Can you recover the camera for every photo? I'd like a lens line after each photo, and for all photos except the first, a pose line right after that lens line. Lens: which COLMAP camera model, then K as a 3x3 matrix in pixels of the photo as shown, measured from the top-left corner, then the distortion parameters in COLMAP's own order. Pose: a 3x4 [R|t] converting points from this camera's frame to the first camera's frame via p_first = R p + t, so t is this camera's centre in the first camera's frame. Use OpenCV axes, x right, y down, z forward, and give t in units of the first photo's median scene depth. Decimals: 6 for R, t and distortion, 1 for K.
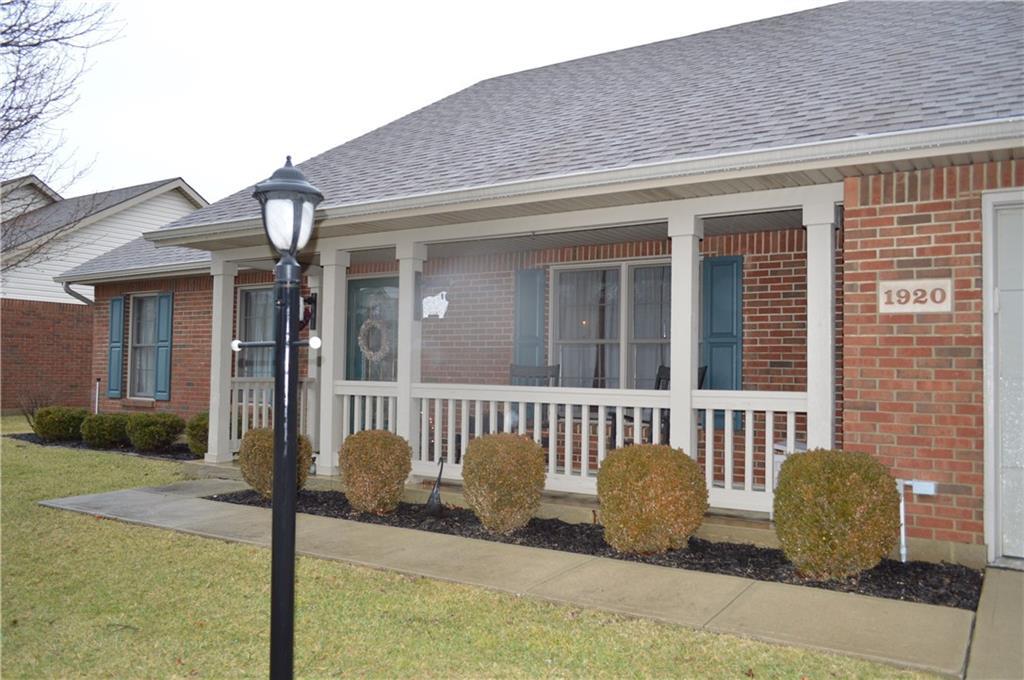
lens RADIAL K [[816.2, 0, 511.7], [0, 816.2, 341.7], [0, 0, 1]] dist [-0.012143, 0.003447]
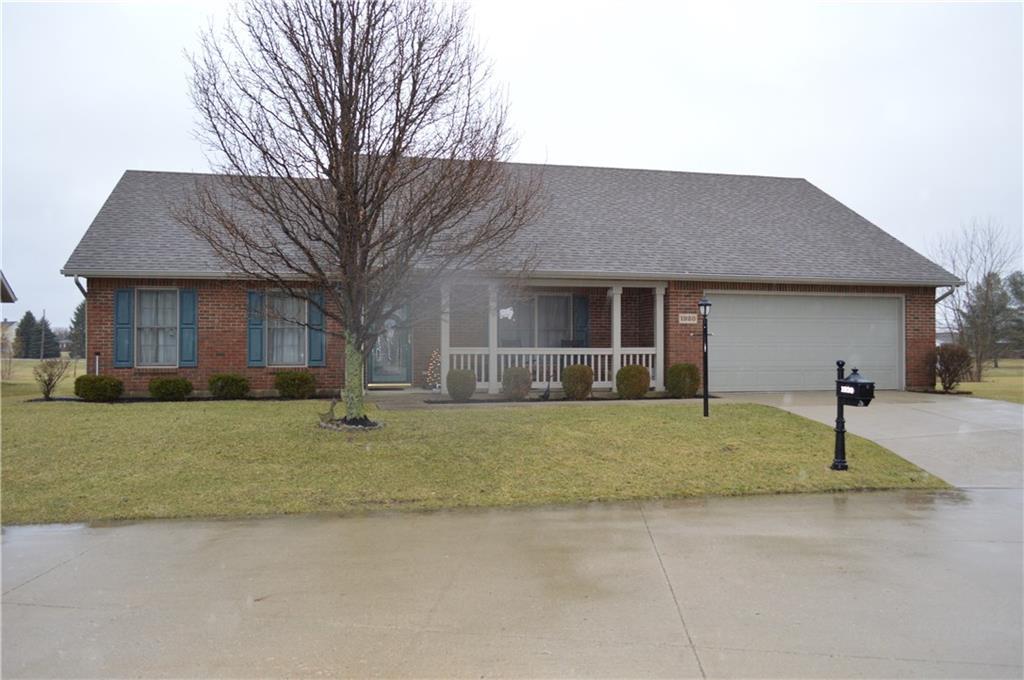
lens RADIAL K [[816.2, 0, 510.8], [0, 816.2, 335.8], [0, 0, 1]] dist [-0.012143, 0.003447]
pose [[0.692738, -0.029755, 0.720575, -2.187445], [-0.018493, 0.998087, 0.058993, -0.150754], [-0.720952, -0.054193, 0.690862, -0.732960]]
